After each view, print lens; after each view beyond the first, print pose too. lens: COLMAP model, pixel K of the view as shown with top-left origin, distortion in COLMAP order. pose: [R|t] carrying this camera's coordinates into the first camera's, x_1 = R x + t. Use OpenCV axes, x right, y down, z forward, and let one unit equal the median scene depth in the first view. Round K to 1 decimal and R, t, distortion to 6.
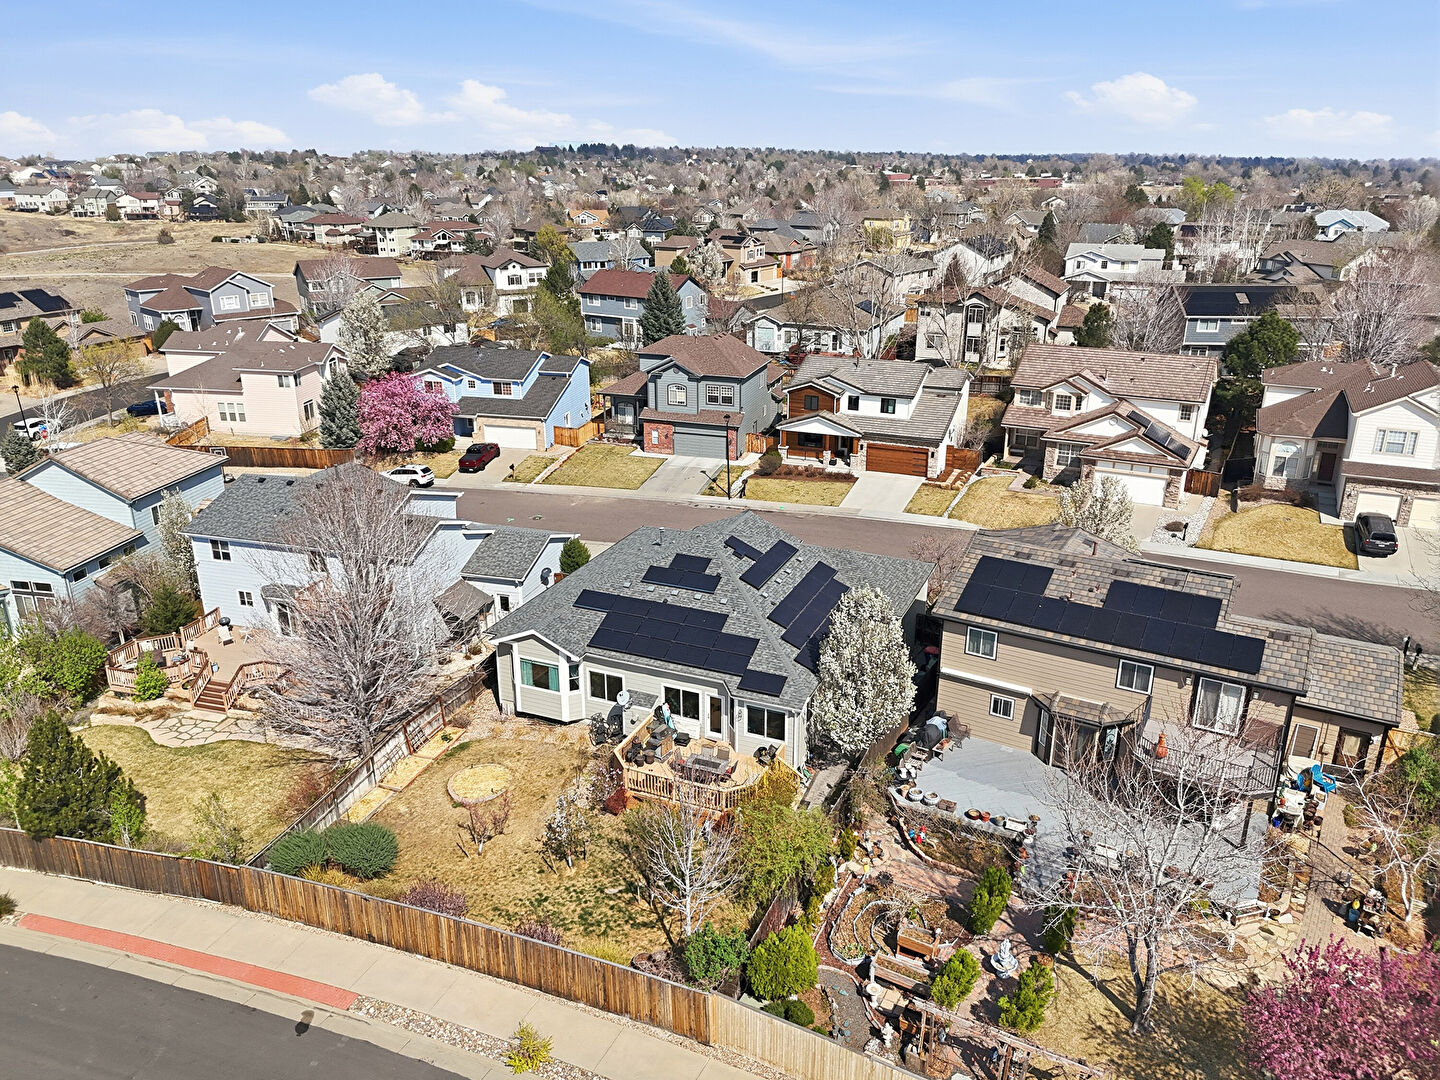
lens RADIAL K [[1064.1, 0, 724.9], [0, 1064.1, 536.4], [0, 0, 1]] dist [0.110427, -0.180609]
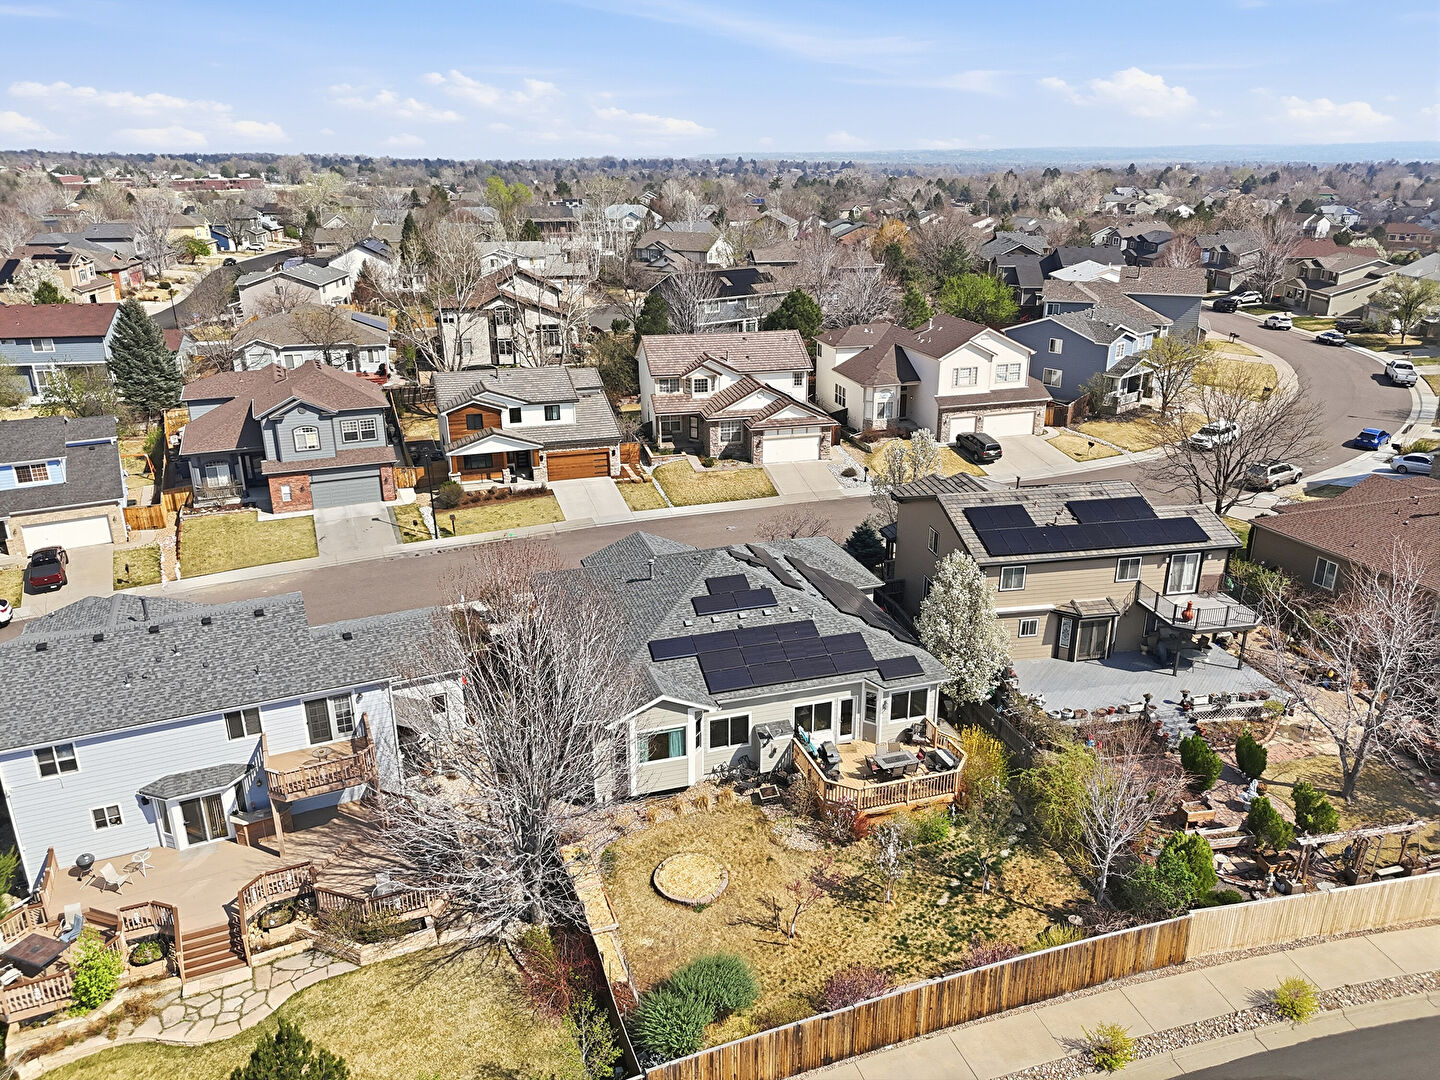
lens RADIAL K [[1064.8, 0, 727.0], [0, 1064.8, 538.8], [0, 0, 1]] dist [0.072971, -0.070857]
pose [[0.757229, -0.225373, 0.613034, -0.646660], [0.224340, 0.971226, 0.079949, -0.096592], [-0.613413, 0.076988, 0.786001, 0.262991]]
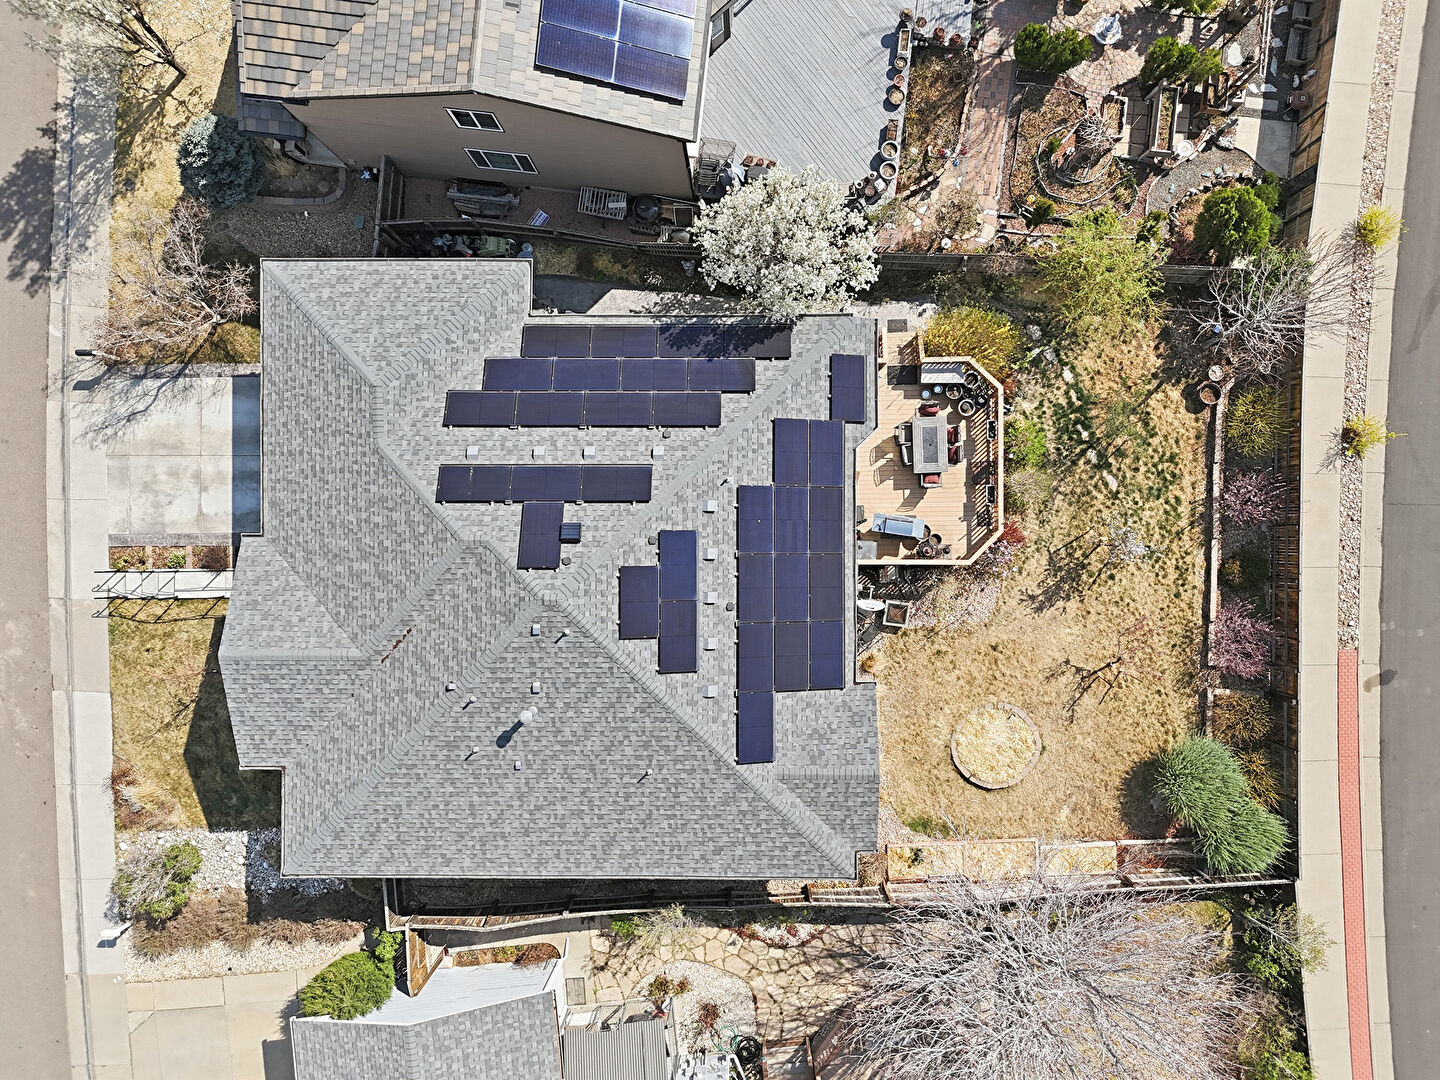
lens RADIAL K [[1064.8, 0, 727.0], [0, 1064.8, 538.8], [0, 0, 1]] dist [0.072971, -0.070857]
pose [[-0.390515, -0.920524, 0.011584, -0.028148], [0.330266, -0.128341, 0.935122, -0.494462], [-0.859315, 0.369005, 0.354137, 0.803759]]
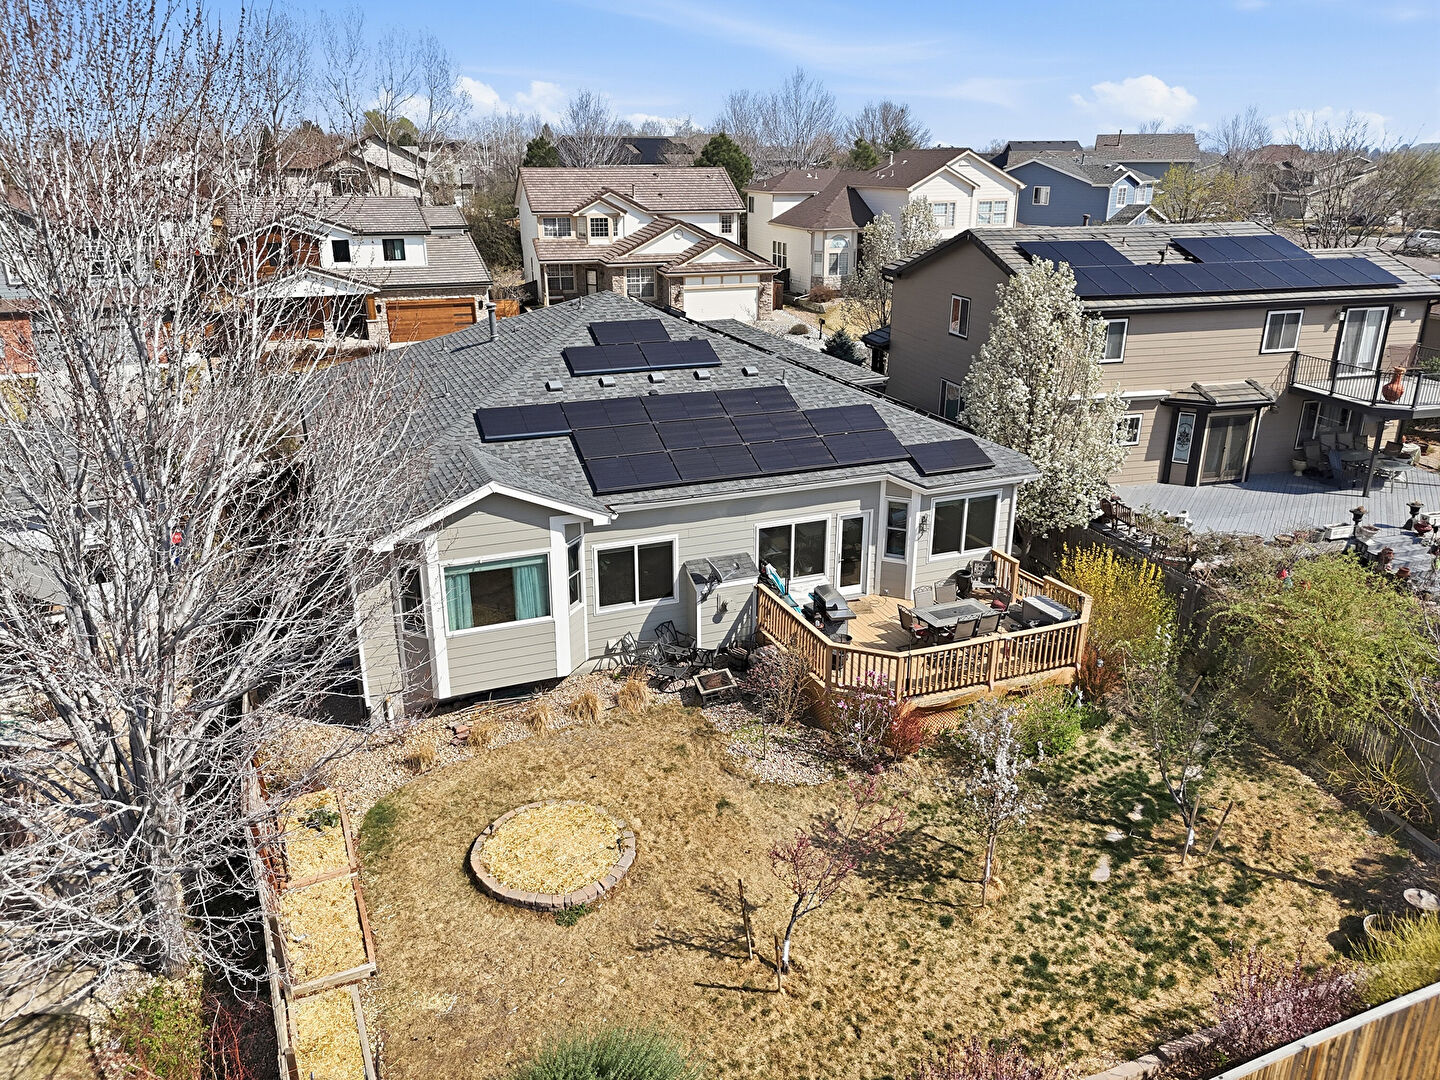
lens RADIAL K [[1064.8, 0, 727.0], [0, 1064.8, 538.8], [0, 0, 1]] dist [0.072971, -0.070857]
pose [[0.703962, -0.243614, 0.667151, -0.401575], [0.241864, 0.965418, 0.097319, 0.089698], [-0.667787, 0.092850, 0.738538, 0.620897]]
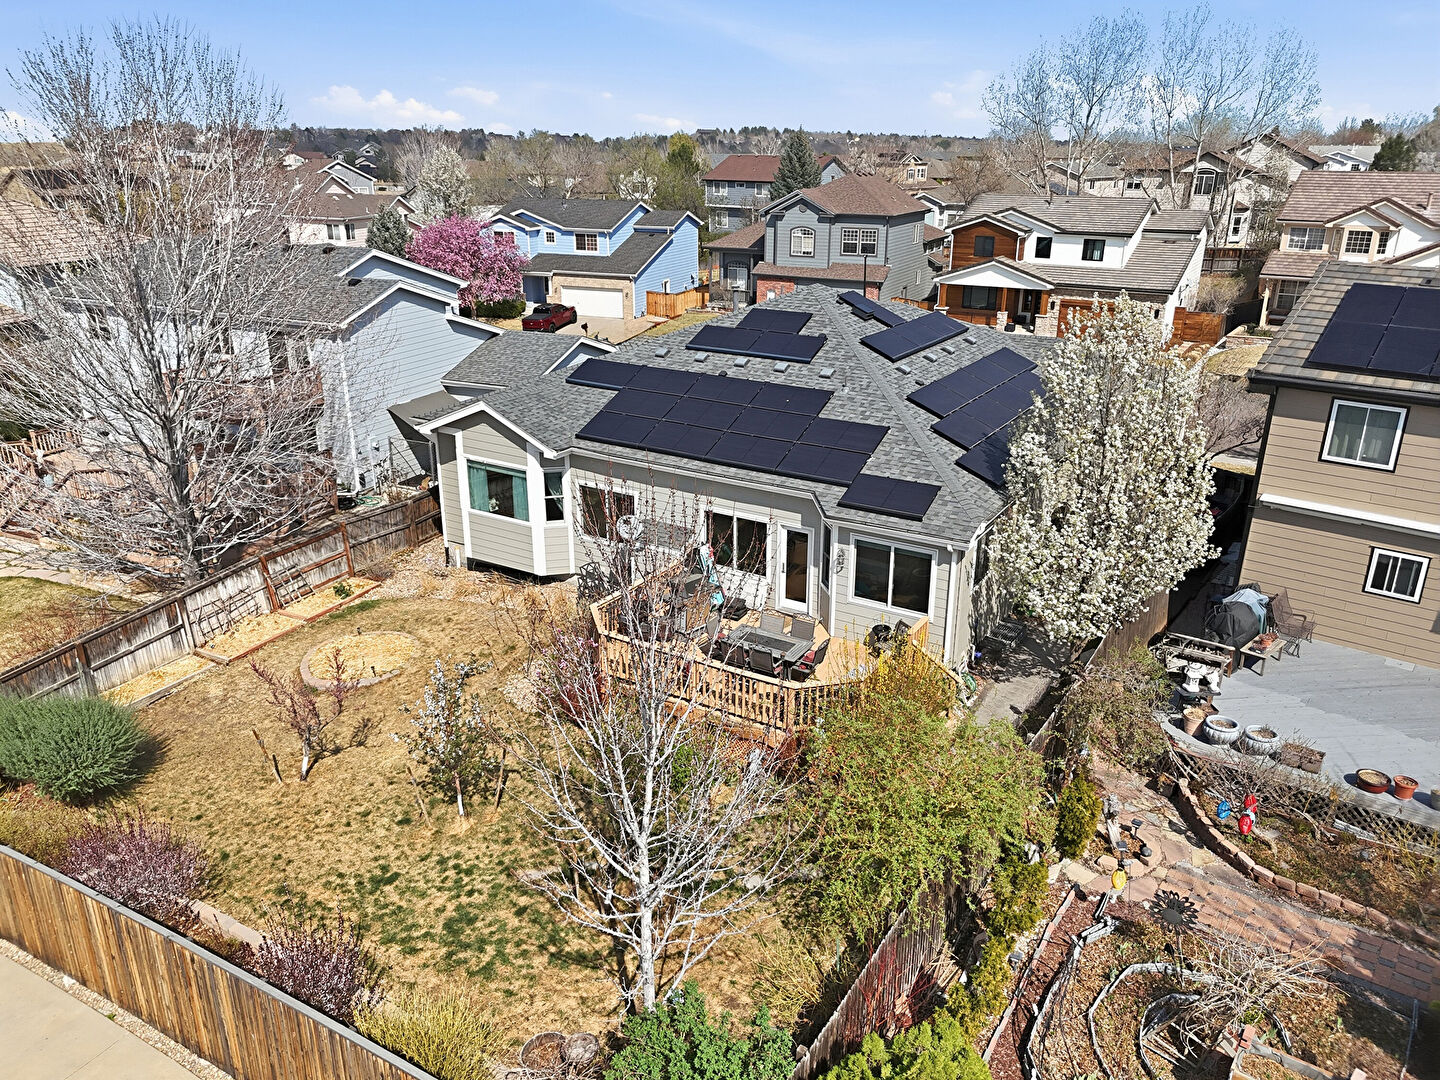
lens RADIAL K [[1064.8, 0, 727.0], [0, 1064.8, 538.8], [0, 0, 1]] dist [0.072971, -0.070857]
pose [[0.990079, 0.054291, -0.129599, 0.023916], [-0.053709, 0.998525, 0.007984, 0.146723], [0.129841, -0.000944, 0.991534, 0.457883]]
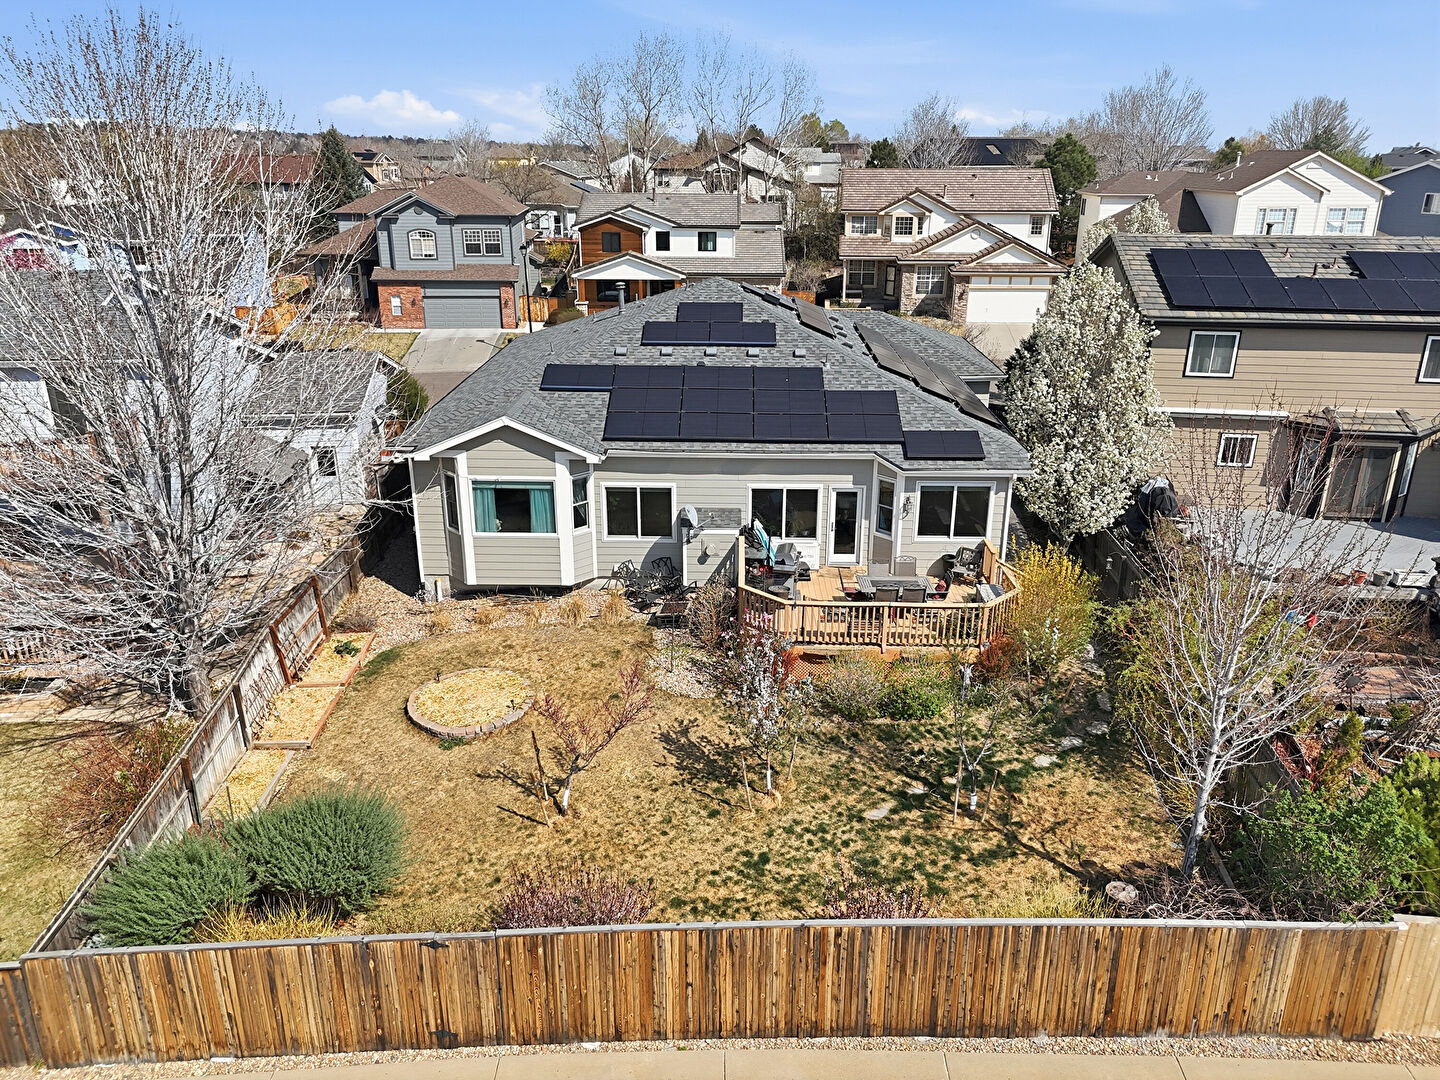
lens RADIAL K [[1064.8, 0, 727.0], [0, 1064.8, 538.8], [0, 0, 1]] dist [0.072971, -0.070857]
pose [[0.925714, -0.127517, 0.356080, -0.274274], [0.126119, 0.991641, 0.027245, 0.146953], [-0.356578, 0.019687, 0.934058, 0.453981]]
